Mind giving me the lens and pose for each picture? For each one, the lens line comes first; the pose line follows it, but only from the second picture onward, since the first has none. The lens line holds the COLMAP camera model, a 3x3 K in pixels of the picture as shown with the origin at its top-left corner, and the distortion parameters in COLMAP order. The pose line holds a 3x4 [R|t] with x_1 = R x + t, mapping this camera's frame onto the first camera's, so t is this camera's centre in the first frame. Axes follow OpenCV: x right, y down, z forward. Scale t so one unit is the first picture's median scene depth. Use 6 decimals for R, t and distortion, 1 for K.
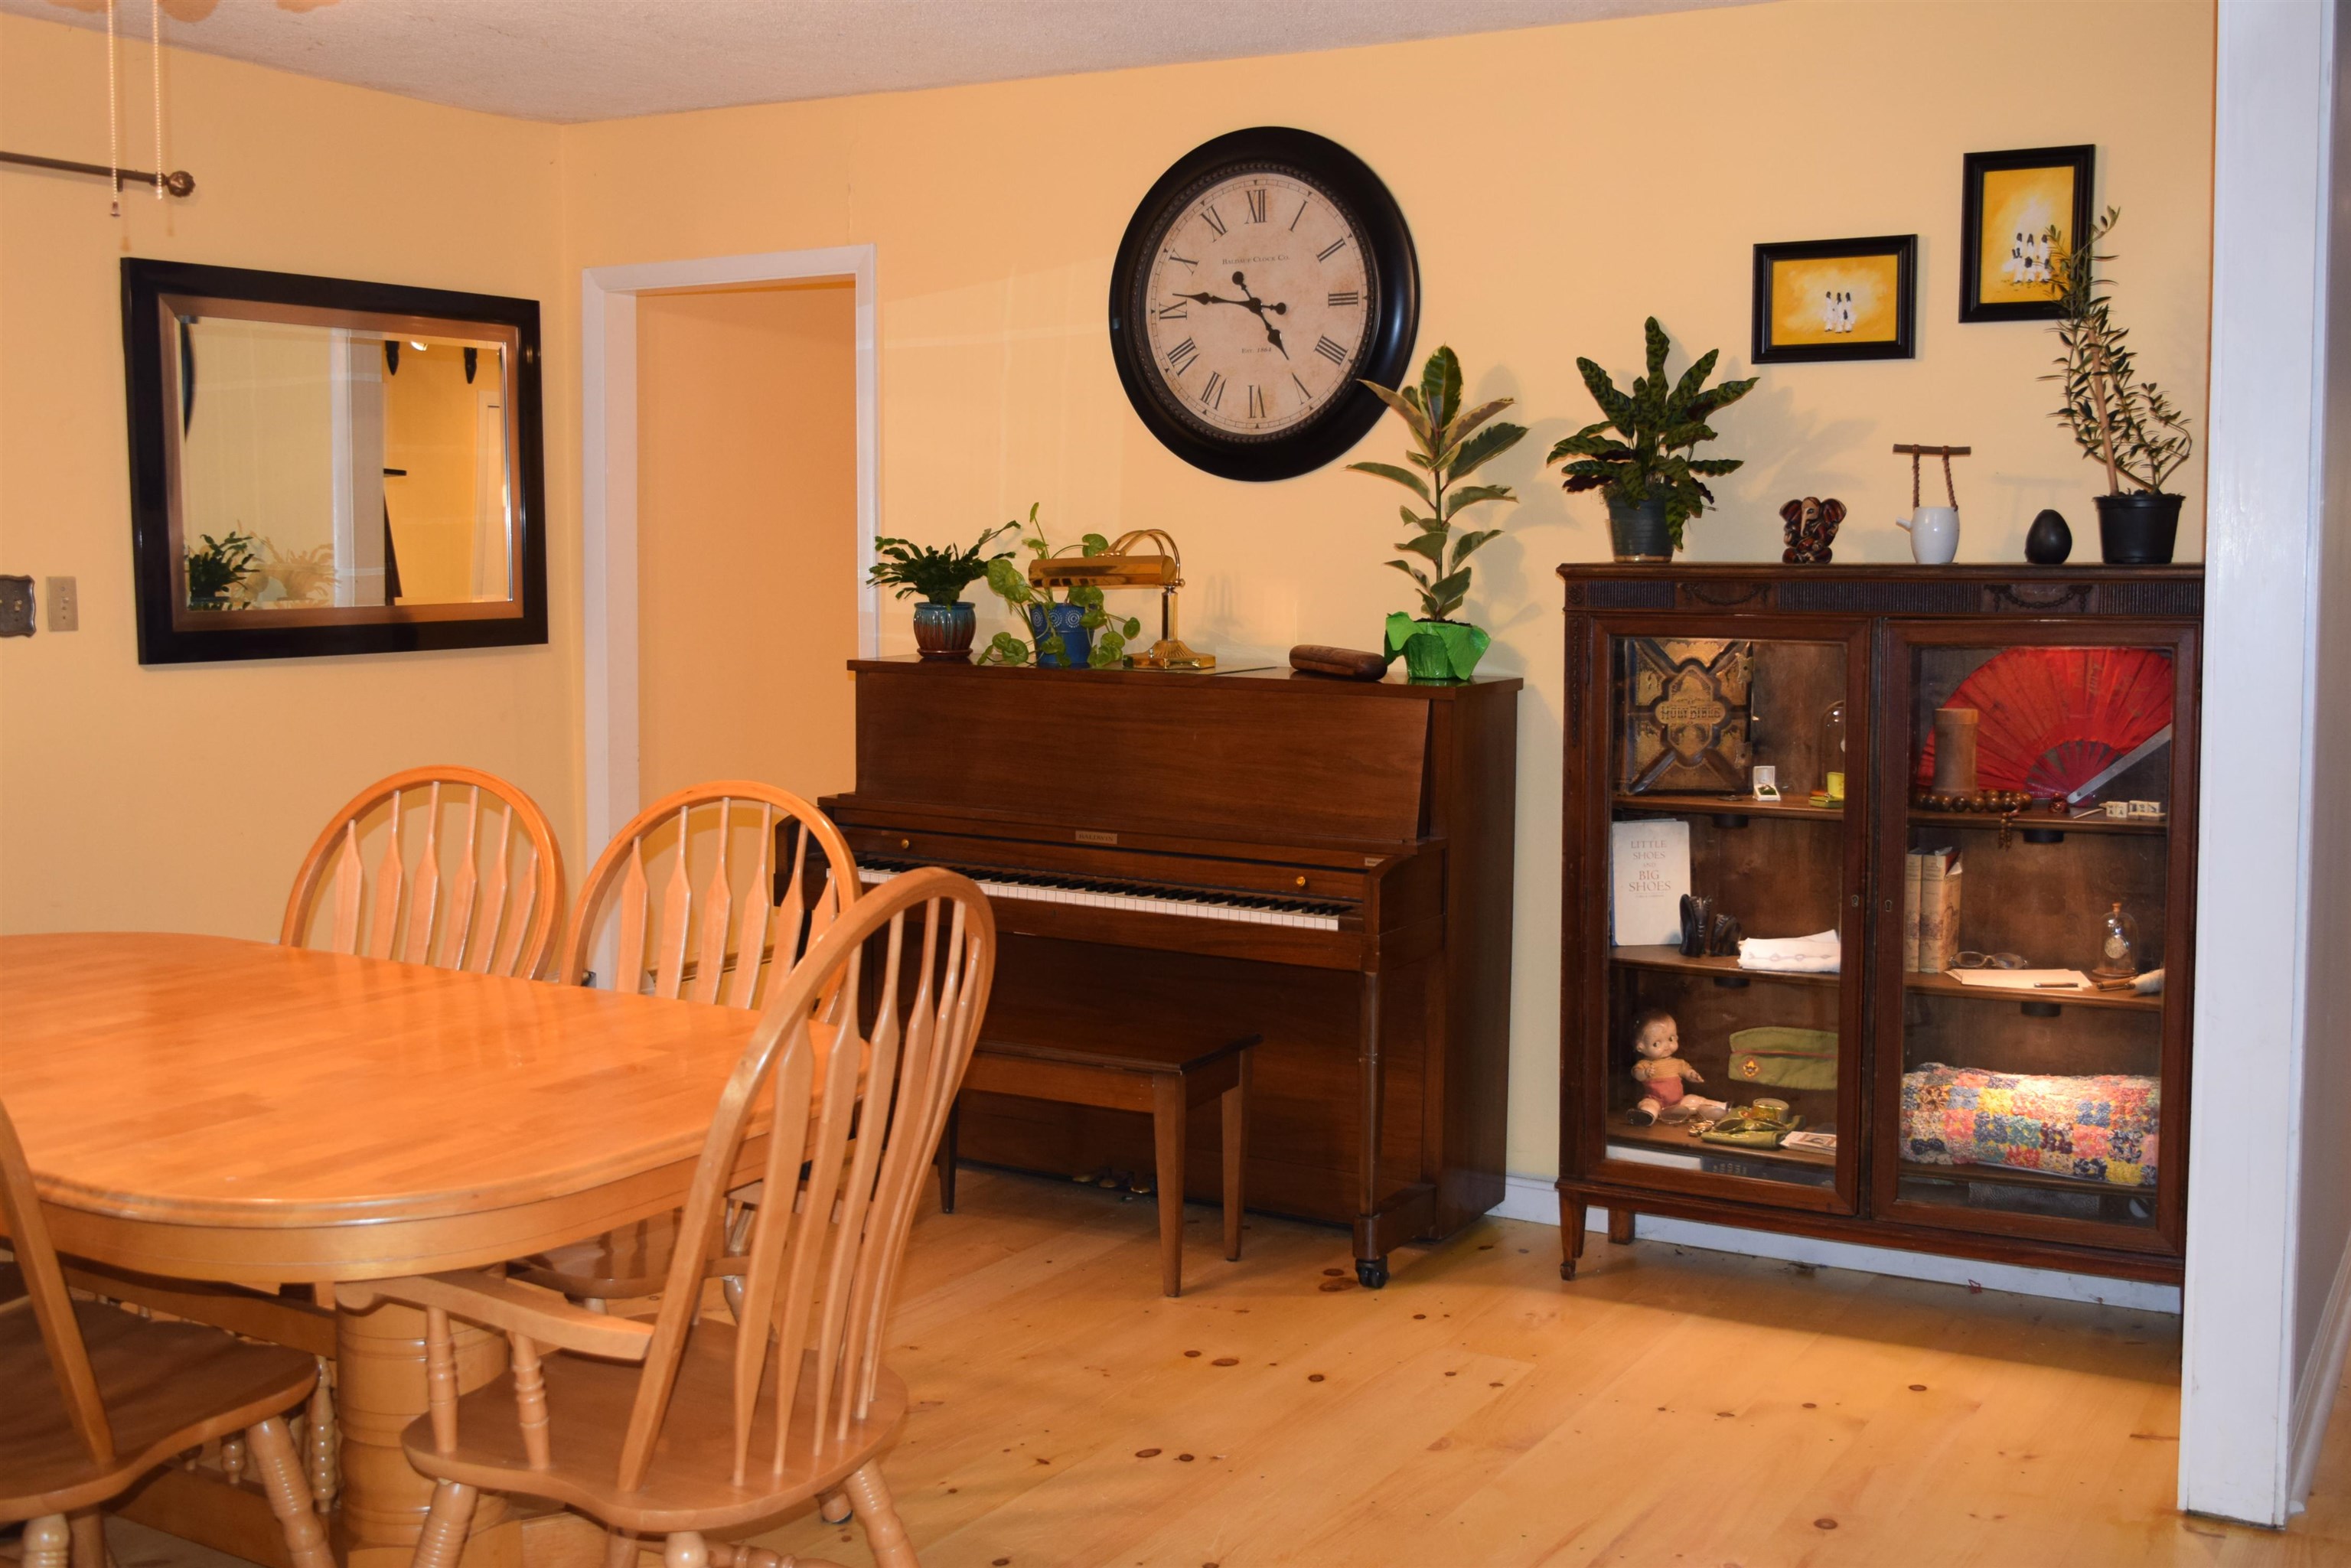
lens RADIAL K [[2290.7, 0, 1234.7], [0, 2290.7, 739.4], [0, 0, 1]] dist [-0.030339, 0.000000]
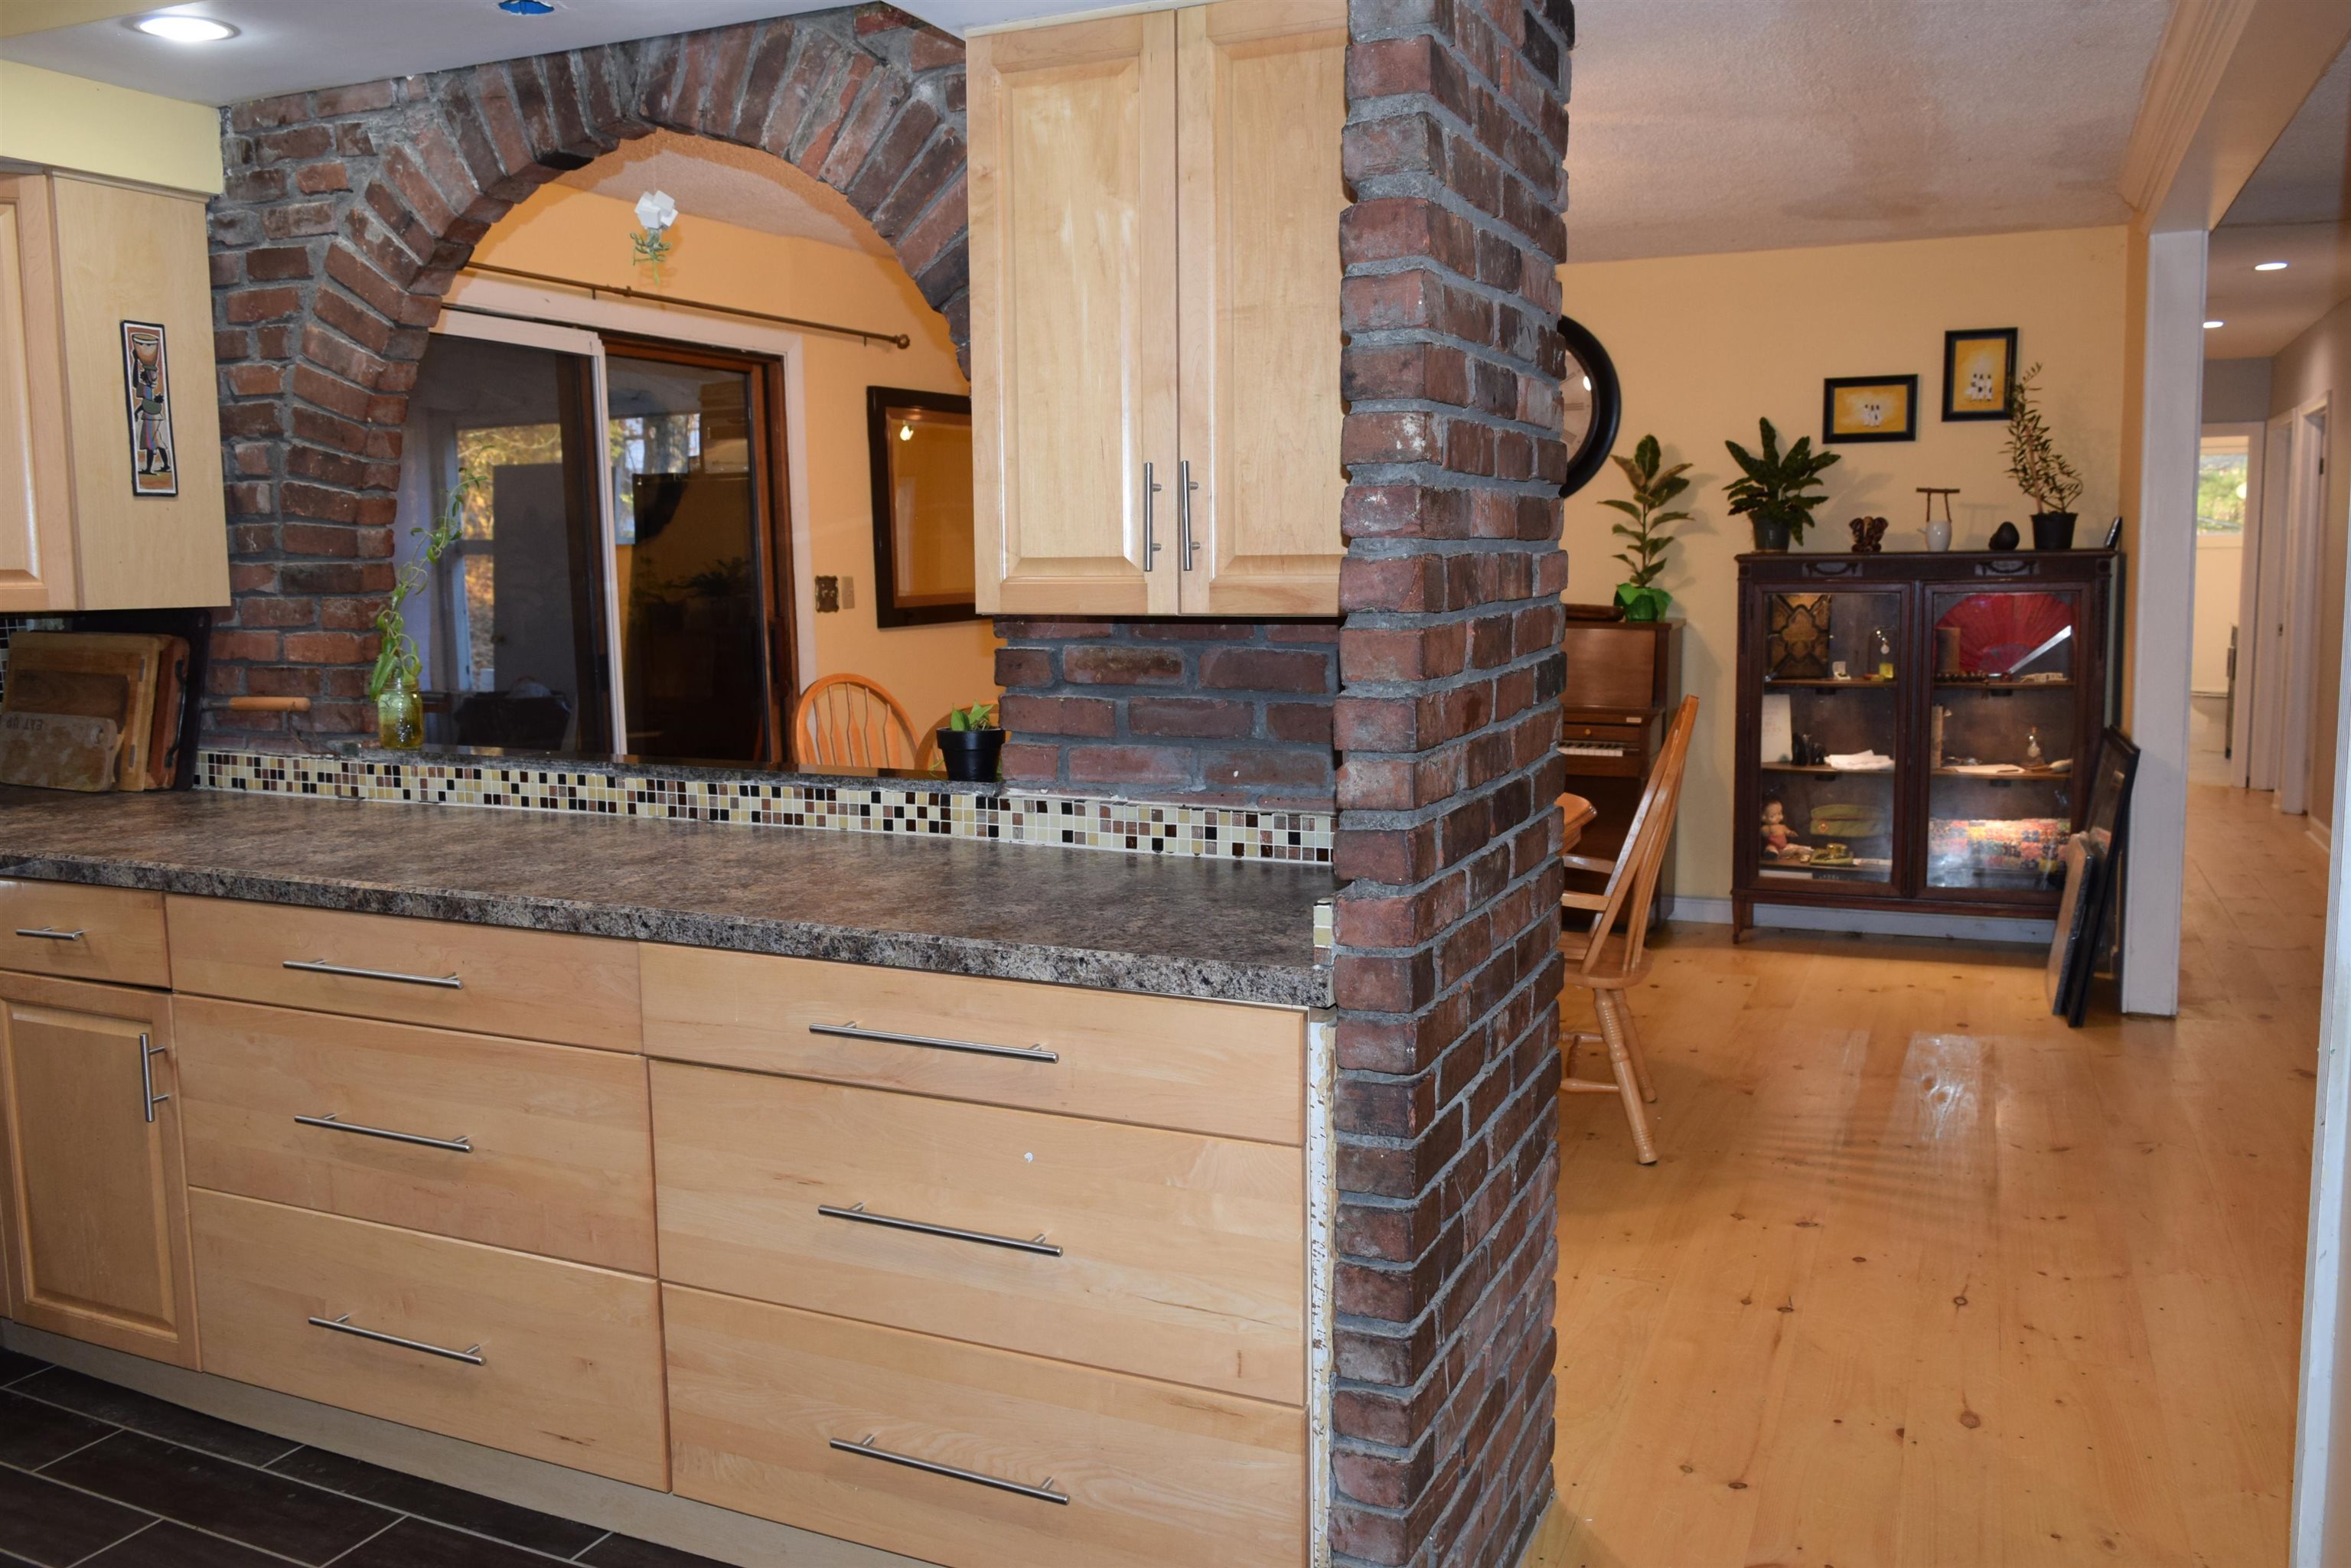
lens RADIAL K [[1834.5, 0, 1122.7], [0, 1834.5, 752.1], [0, 0, 1]] dist [-0.014785, 0.003916]
pose [[0.994107, -0.027819, 0.104771, -0.507509], [0.025073, 0.999309, 0.027435, 0.029725], [-0.105462, -0.024647, 0.994118, -0.420925]]
